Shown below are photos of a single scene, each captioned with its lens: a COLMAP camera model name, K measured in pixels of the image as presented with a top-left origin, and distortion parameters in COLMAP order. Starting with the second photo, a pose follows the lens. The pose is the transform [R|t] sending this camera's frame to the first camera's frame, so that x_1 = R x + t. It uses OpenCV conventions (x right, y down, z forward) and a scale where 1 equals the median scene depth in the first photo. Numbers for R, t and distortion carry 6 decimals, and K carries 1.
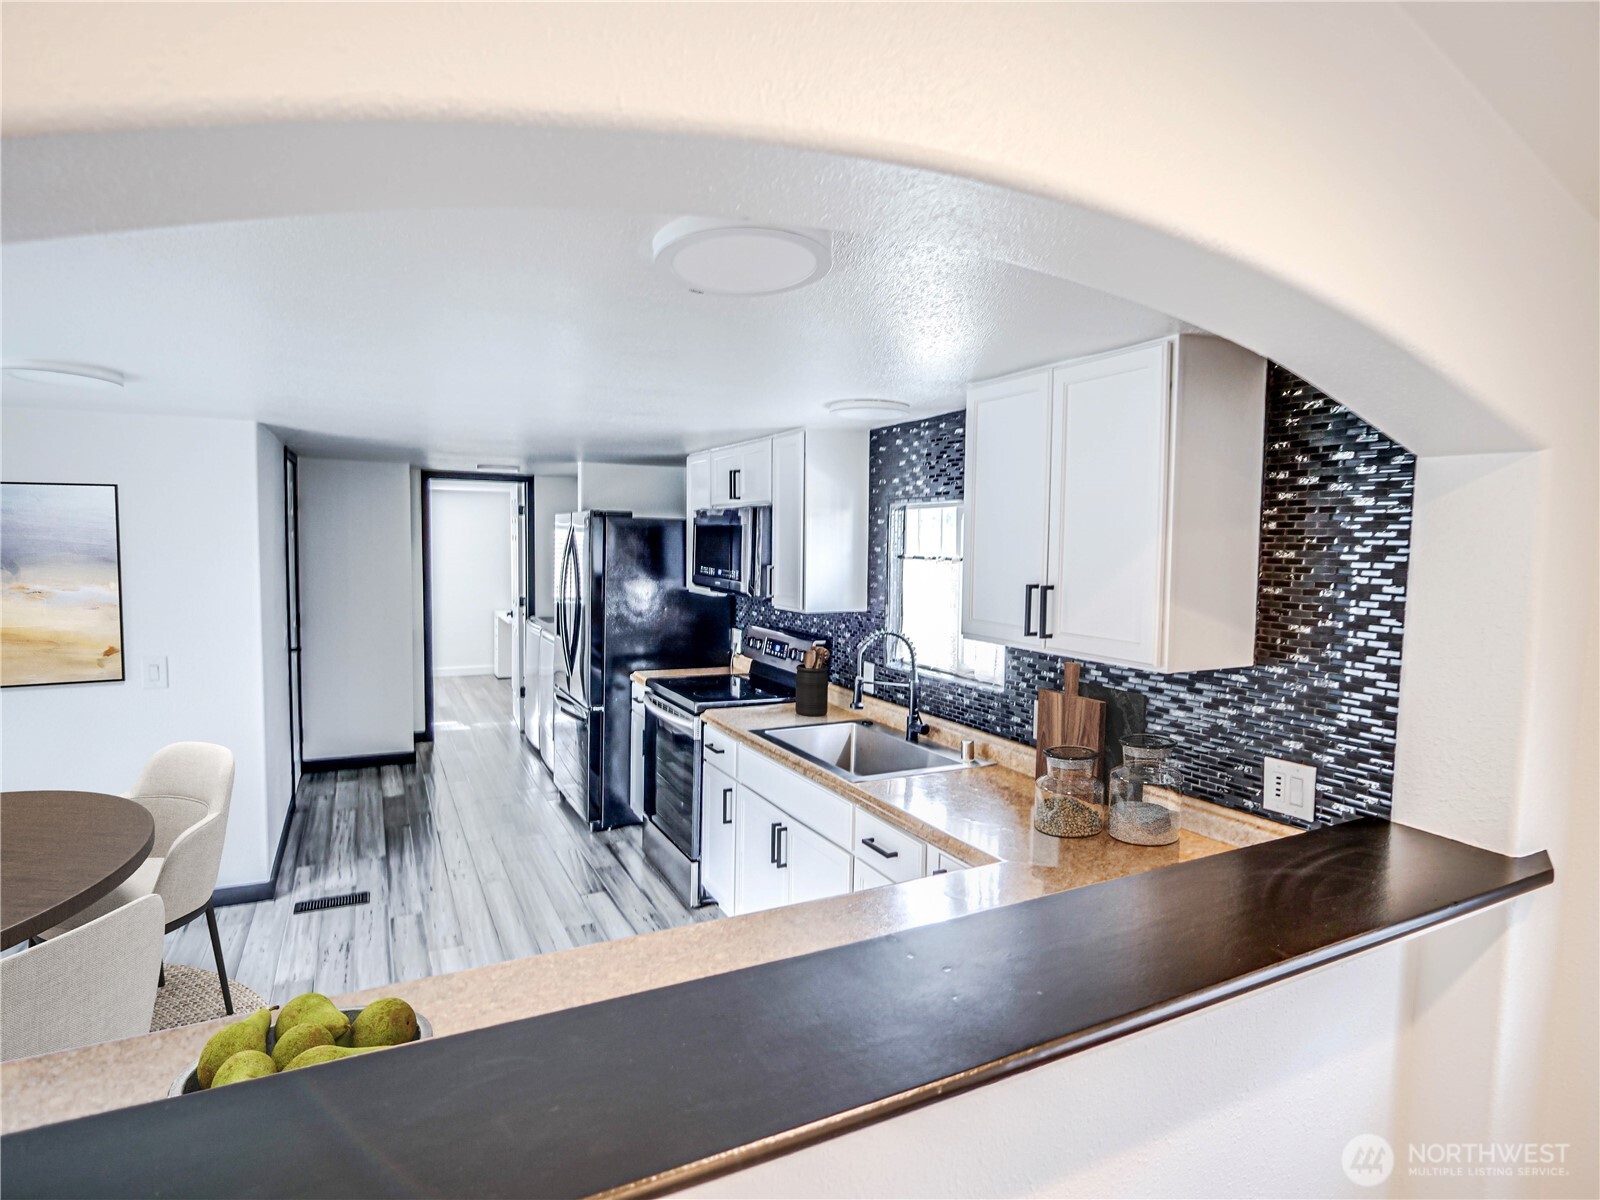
lens RADIAL K [[870.7, 0, 814.6], [0, 870.7, 601.6], [0, 0, 1]] dist [-0.011223, 0.001244]
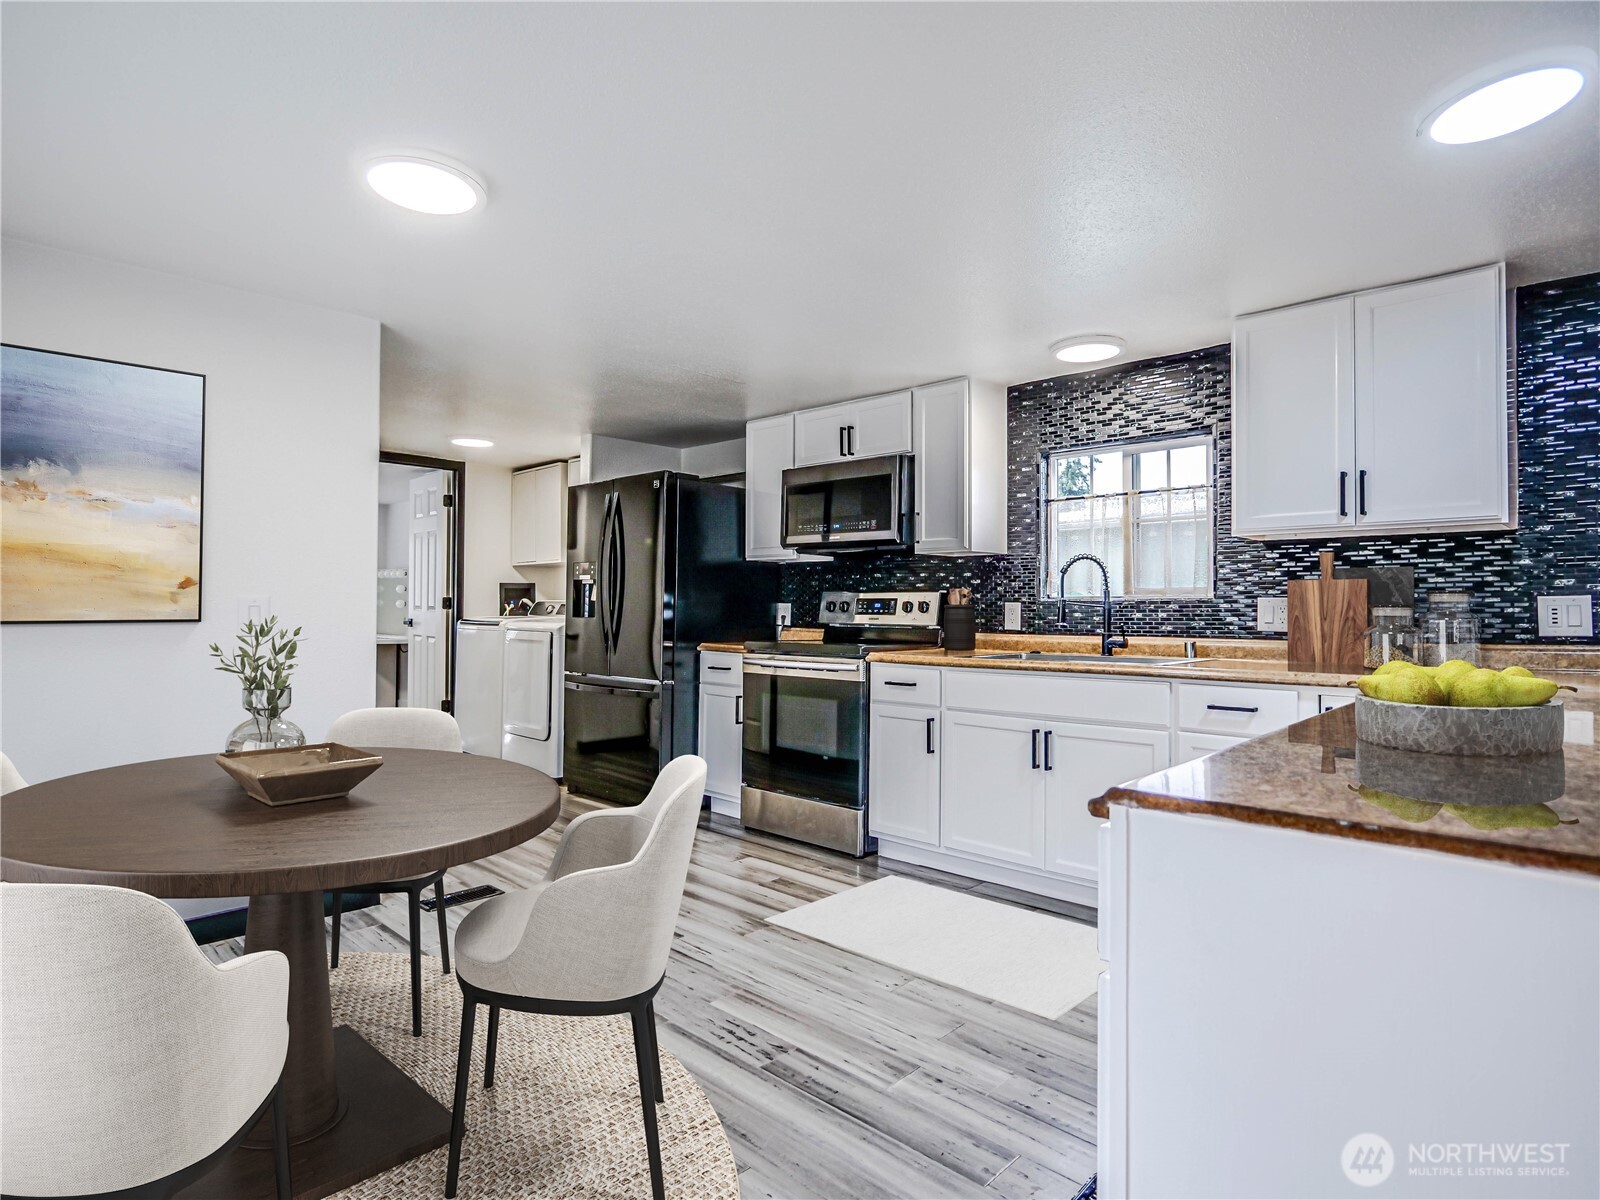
lens RADIAL K [[870.7, 0, 809.7], [0, 870.7, 594.7], [0, 0, 1]] dist [-0.011223, 0.001244]
pose [[0.944353, 0.000407, 0.328933, -0.550766], [0.027835, 0.996313, -0.081147, 0.148423], [-0.327754, 0.085787, 0.940860, 0.085487]]
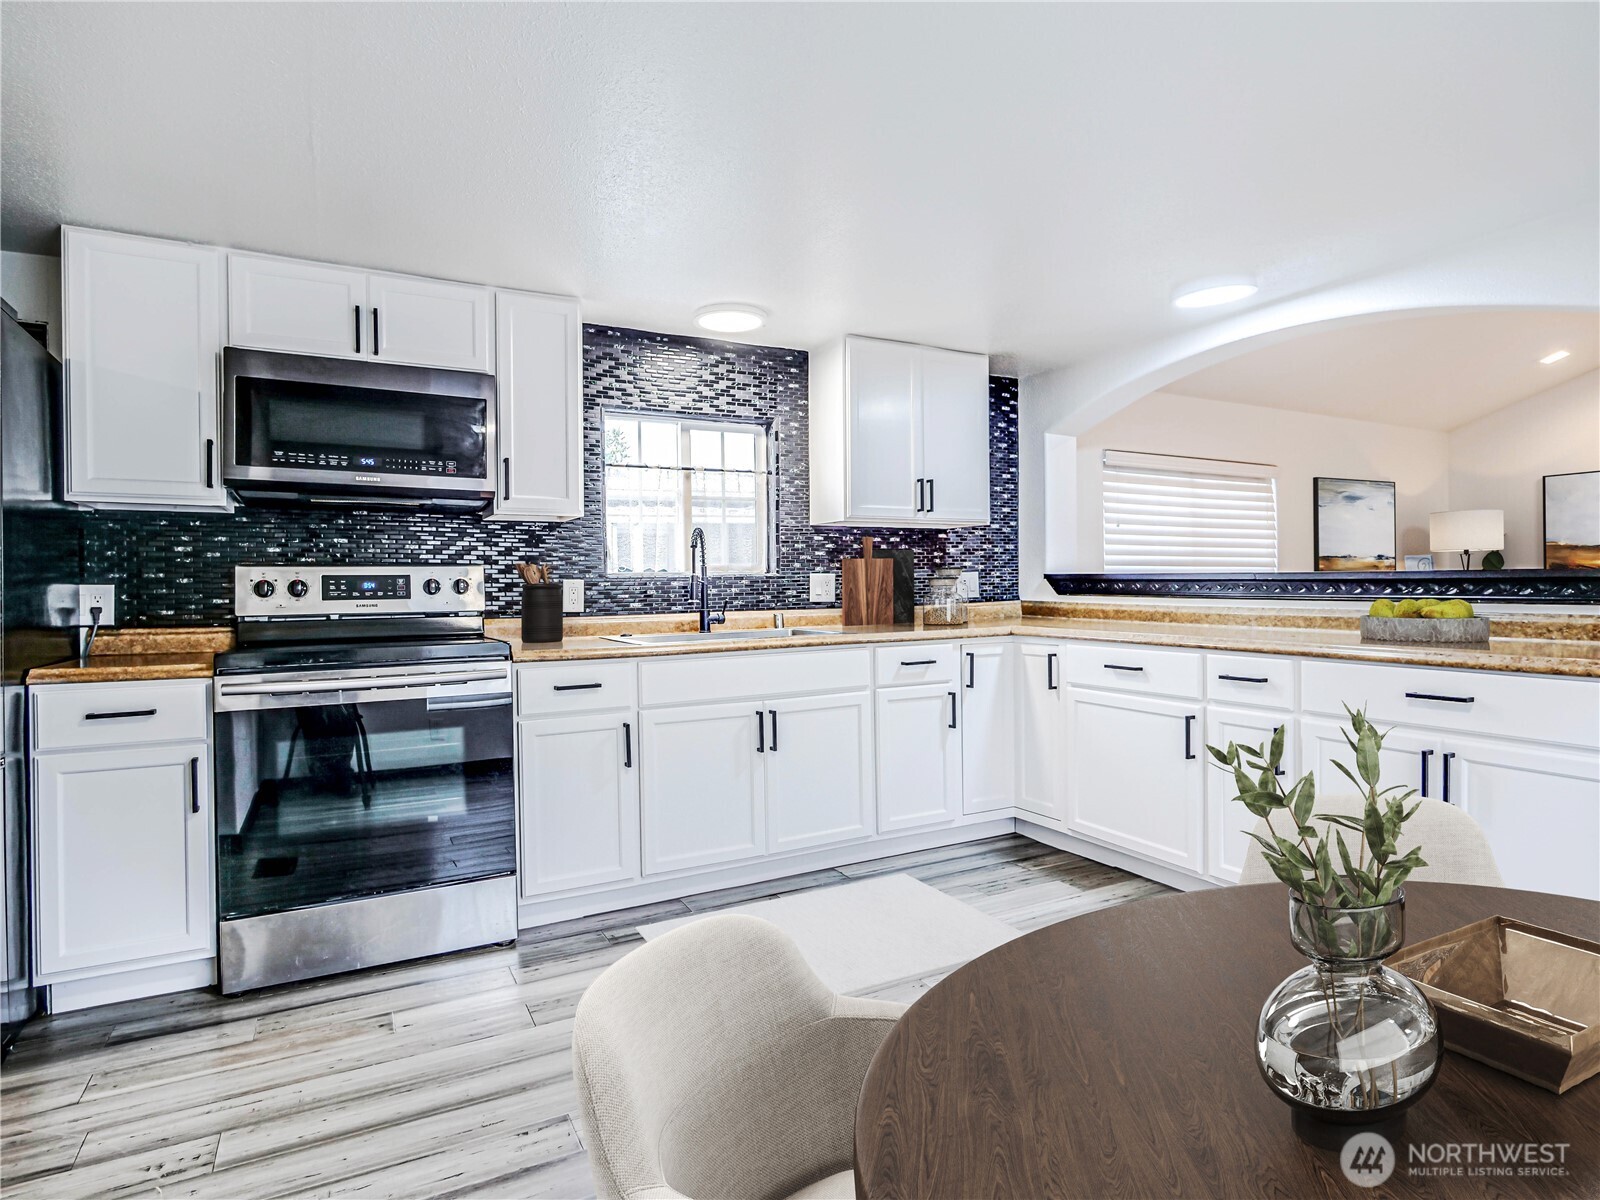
lens RADIAL K [[870.7, 0, 807.5], [0, 870.7, 593.9], [0, 0, 1]] dist [-0.011223, 0.001244]
pose [[-0.015375, -0.019349, 0.999695, -0.887179], [0.085746, 0.996104, 0.020598, 0.092459], [-0.996198, 0.086037, -0.013656, 0.817096]]
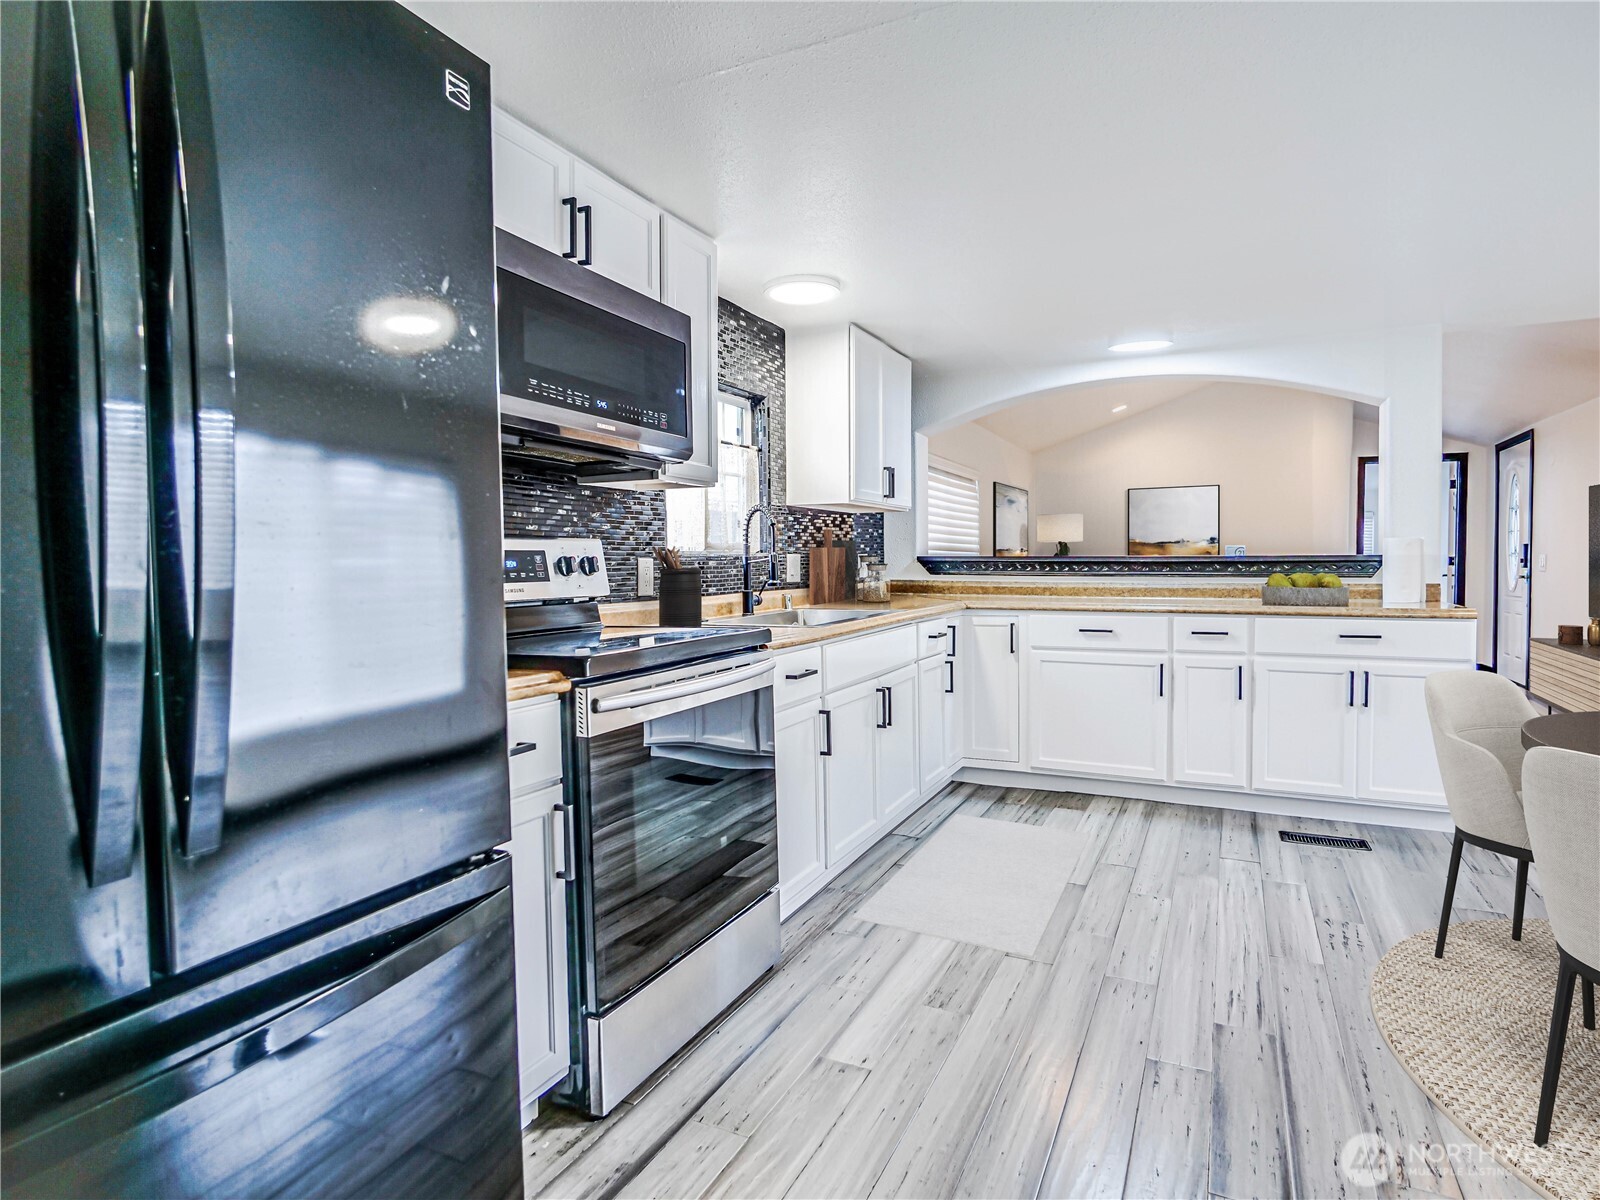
lens RADIAL K [[870.7, 0, 802.0], [0, 870.7, 593.6], [0, 0, 1]] dist [-0.011223, 0.001244]
pose [[-0.596682, -0.032720, 0.801810, -0.683039], [0.063587, 0.994099, 0.087886, 0.045049], [-0.799954, 0.103424, -0.591081, 1.428440]]
